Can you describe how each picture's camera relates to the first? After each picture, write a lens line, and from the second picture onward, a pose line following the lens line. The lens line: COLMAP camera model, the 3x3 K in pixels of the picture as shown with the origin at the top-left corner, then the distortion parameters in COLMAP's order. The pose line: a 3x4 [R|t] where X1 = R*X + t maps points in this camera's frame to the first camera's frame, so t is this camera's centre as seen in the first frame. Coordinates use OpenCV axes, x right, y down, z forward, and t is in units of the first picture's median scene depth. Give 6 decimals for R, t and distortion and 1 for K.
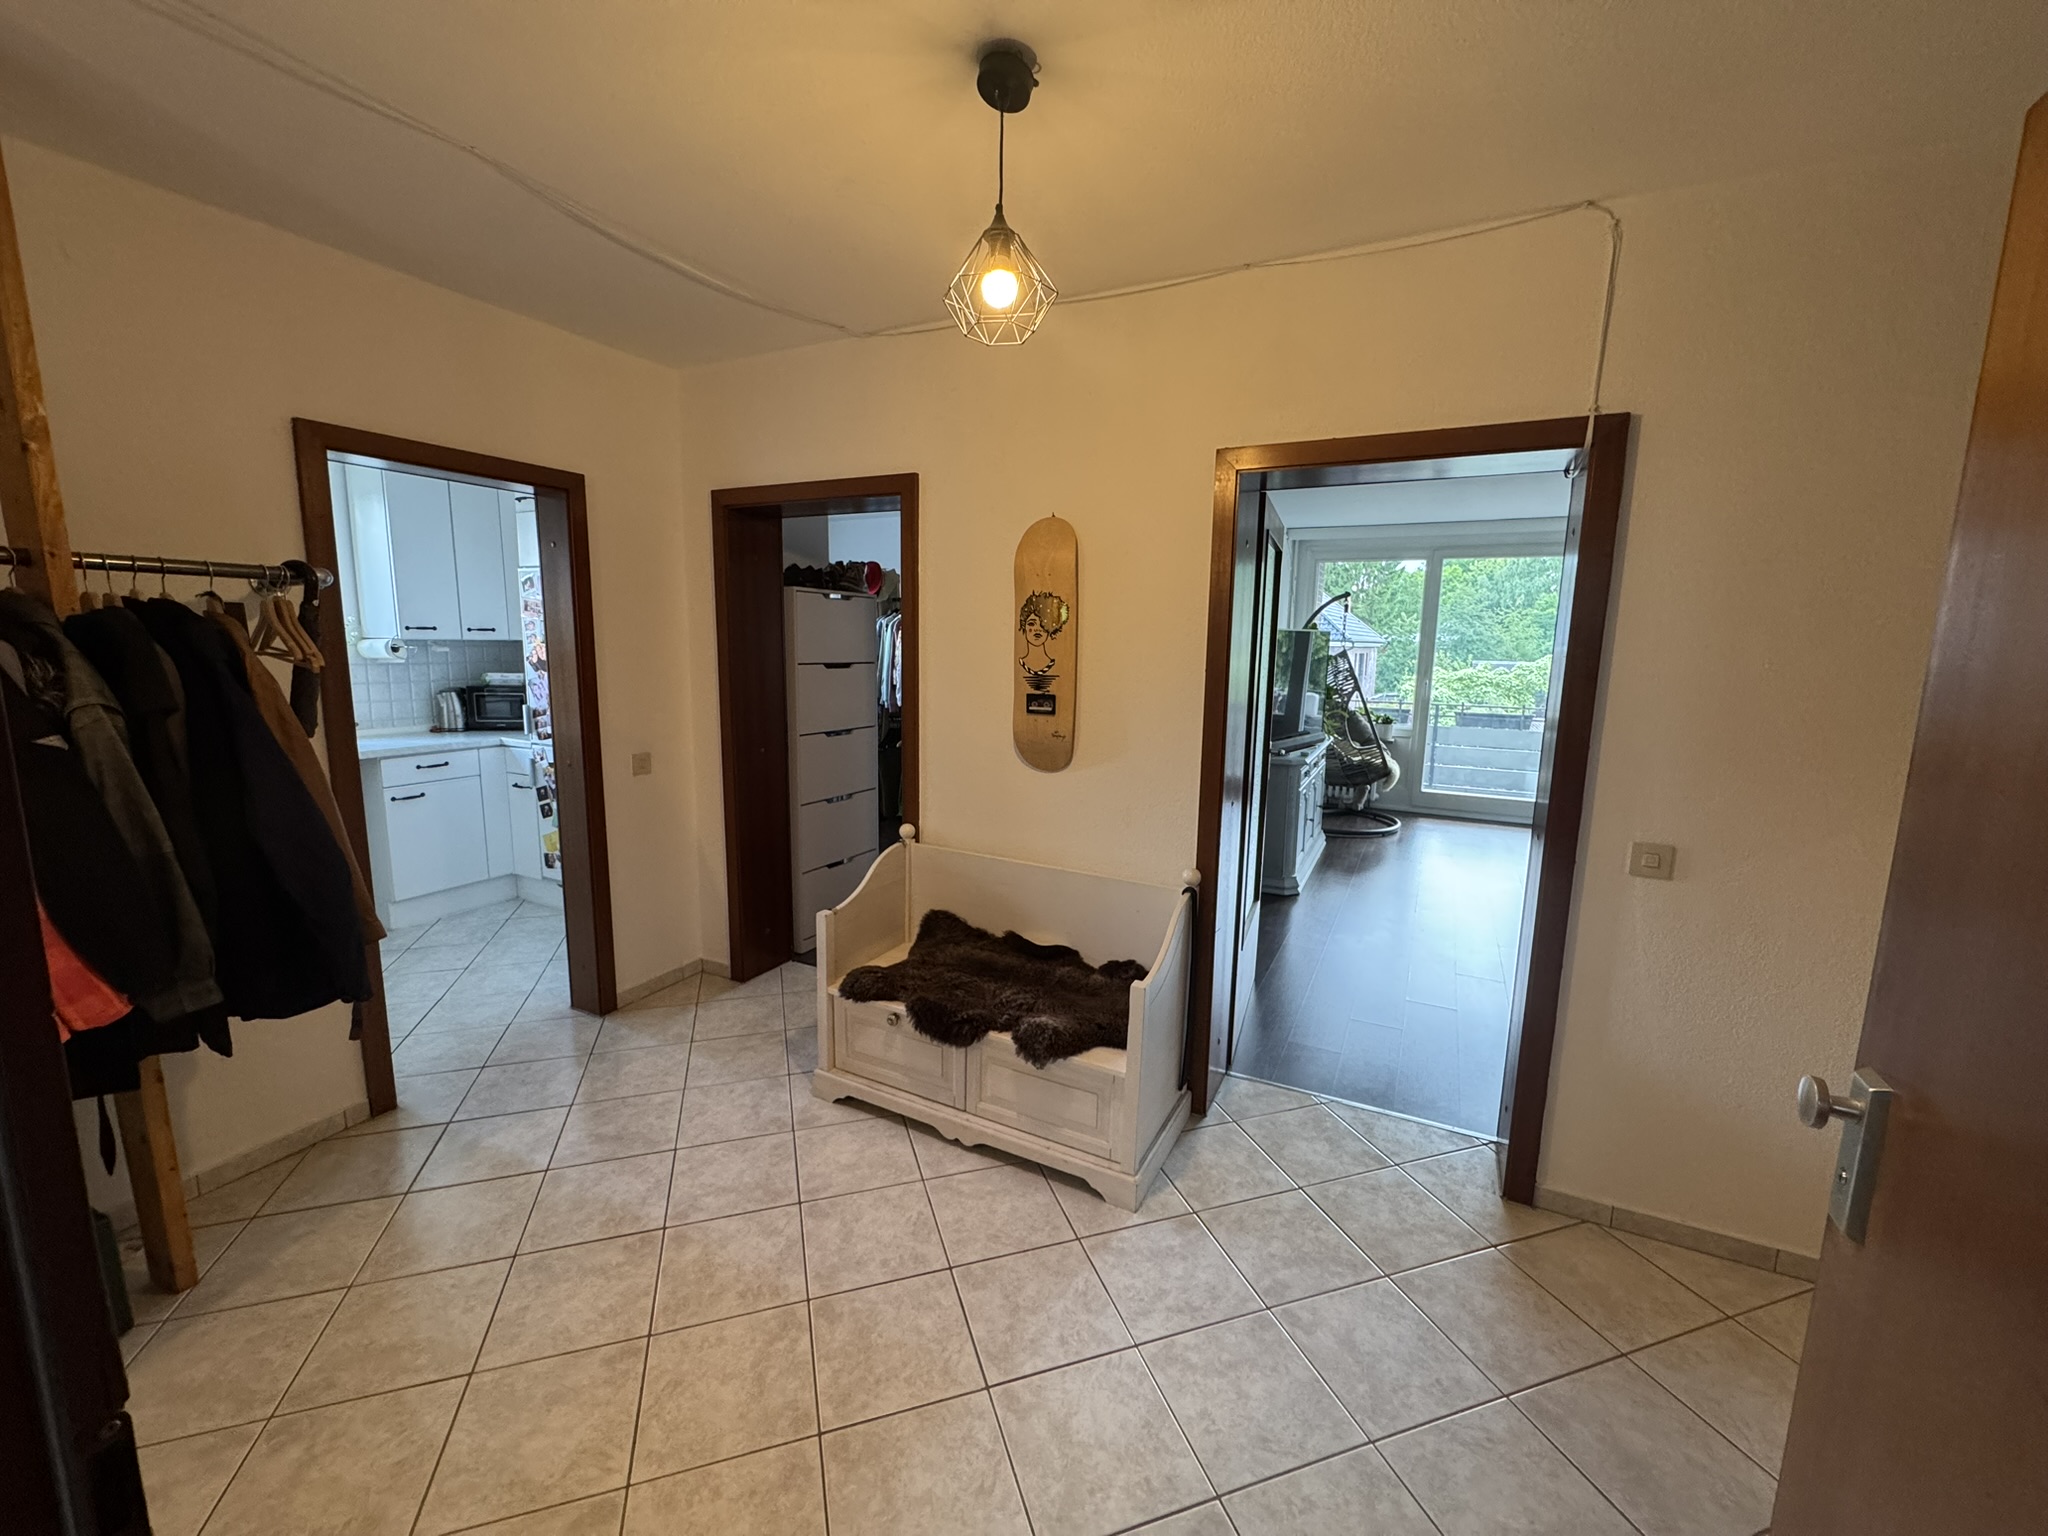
lens RADIAL K [[820.9, 0, 1017.6], [0, 820.9, 768.5], [0, 0, 1]] dist [-0.001497, -0.000060]
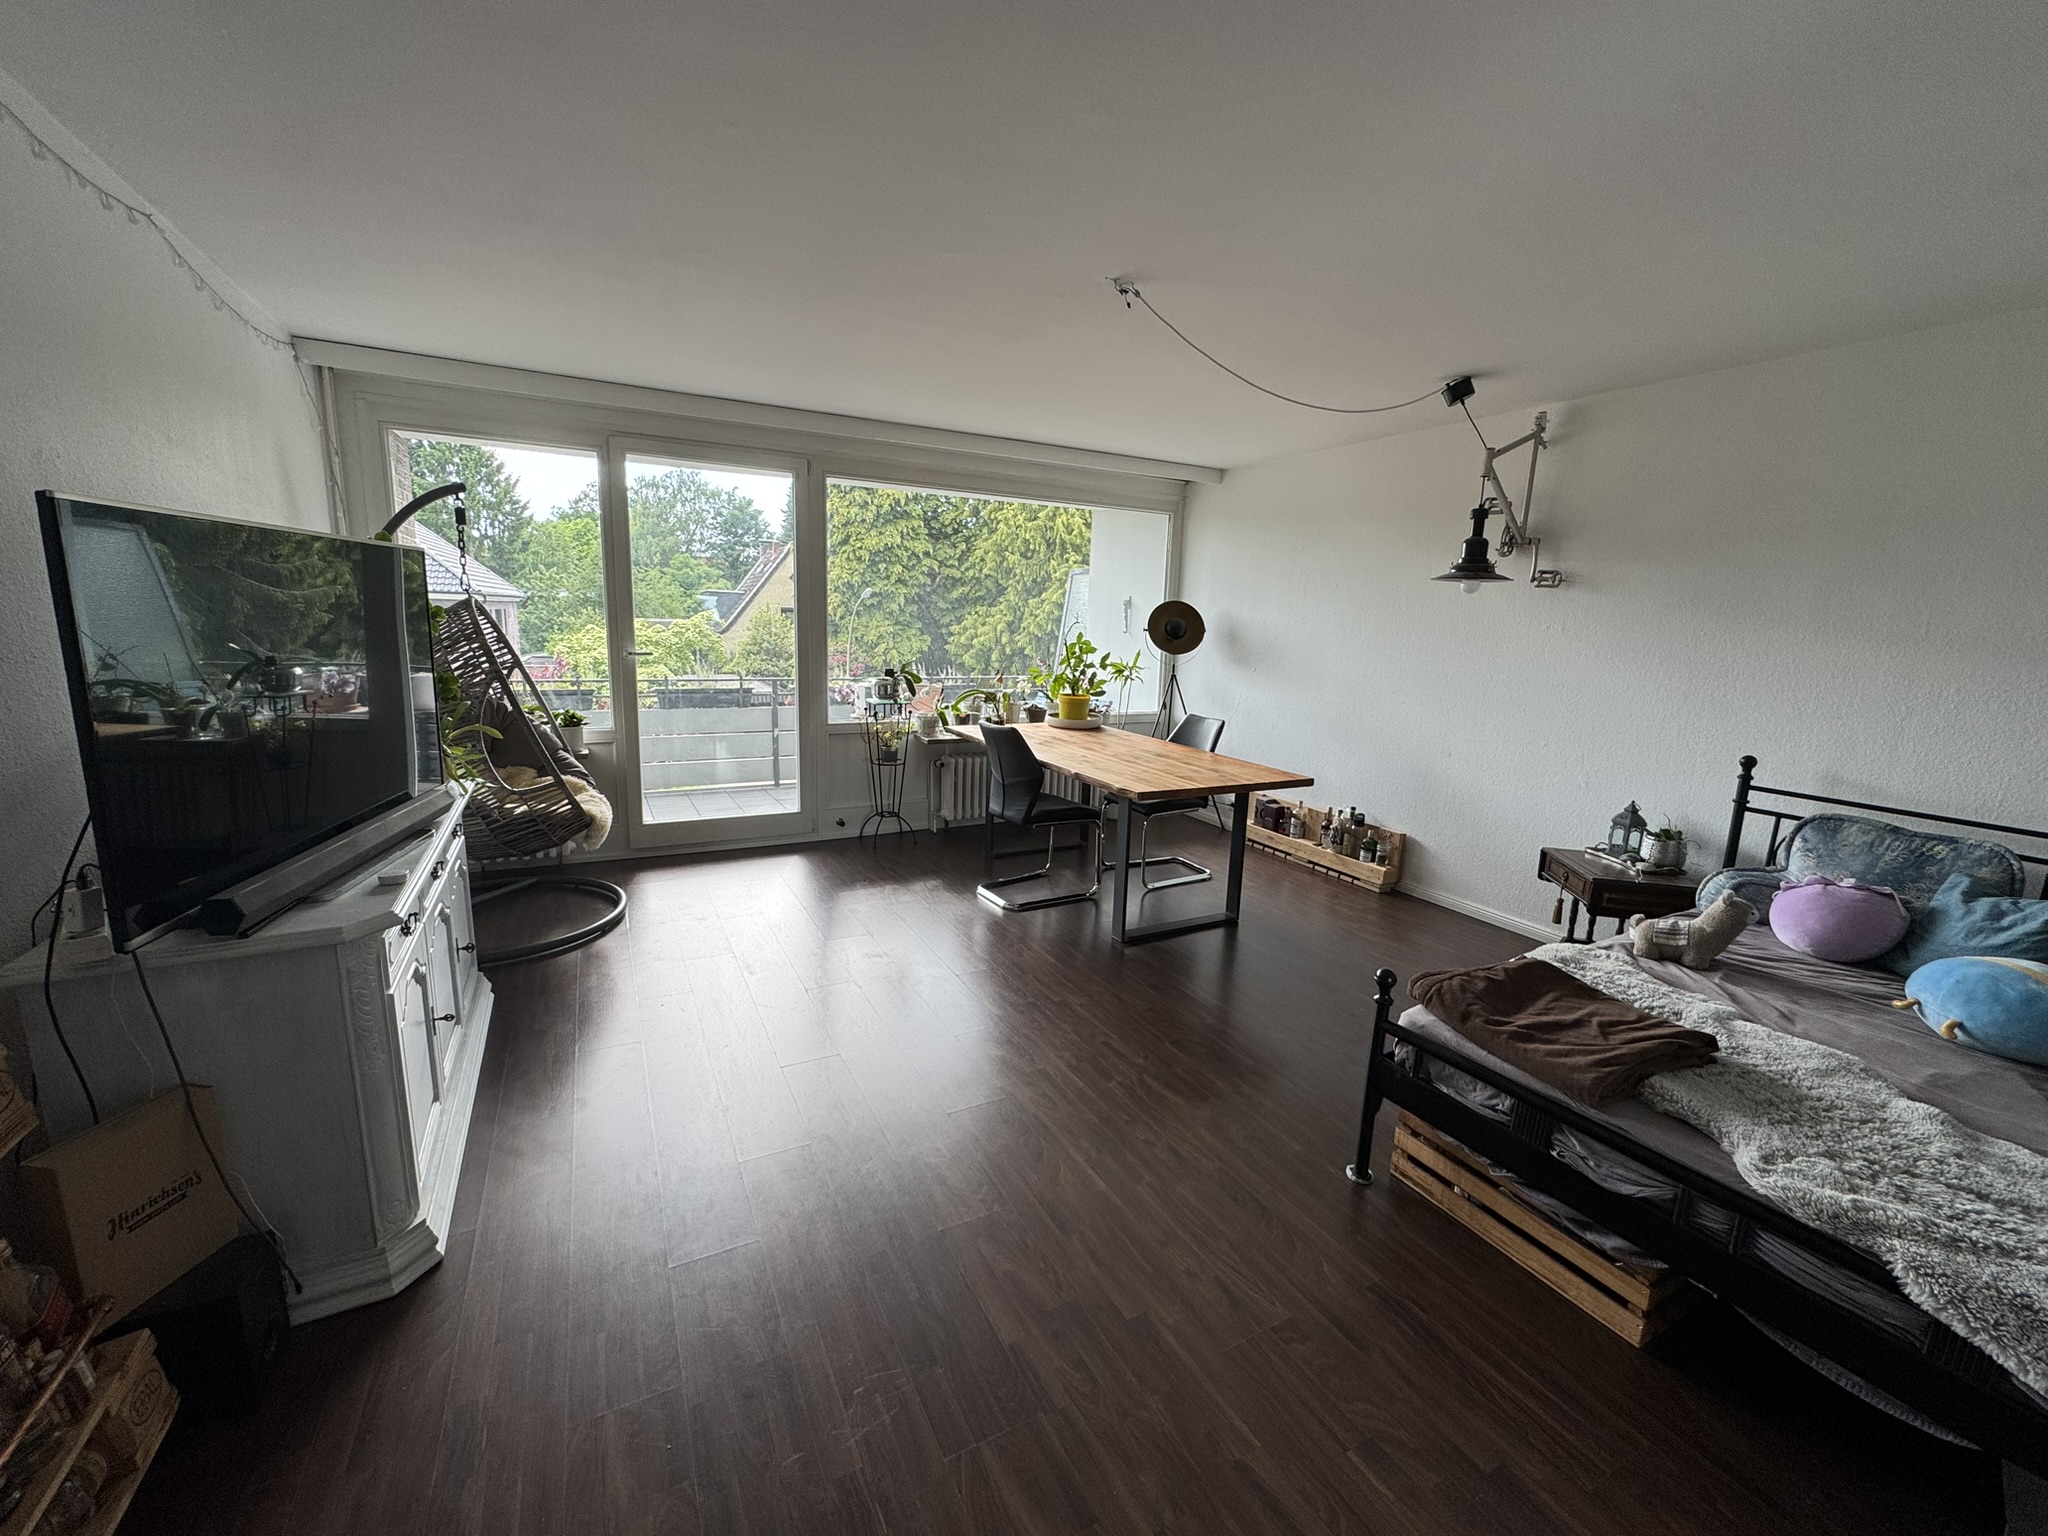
lens RADIAL K [[820.9, 0, 1020.9], [0, 820.9, 773.5], [0, 0, 1]] dist [-0.001497, -0.000060]
pose [[0.579677, -0.147429, 0.801399, 0.135170], [0.101446, 0.988902, 0.108544, -0.043993], [-0.808507, 0.018378, 0.588199, 0.334286]]
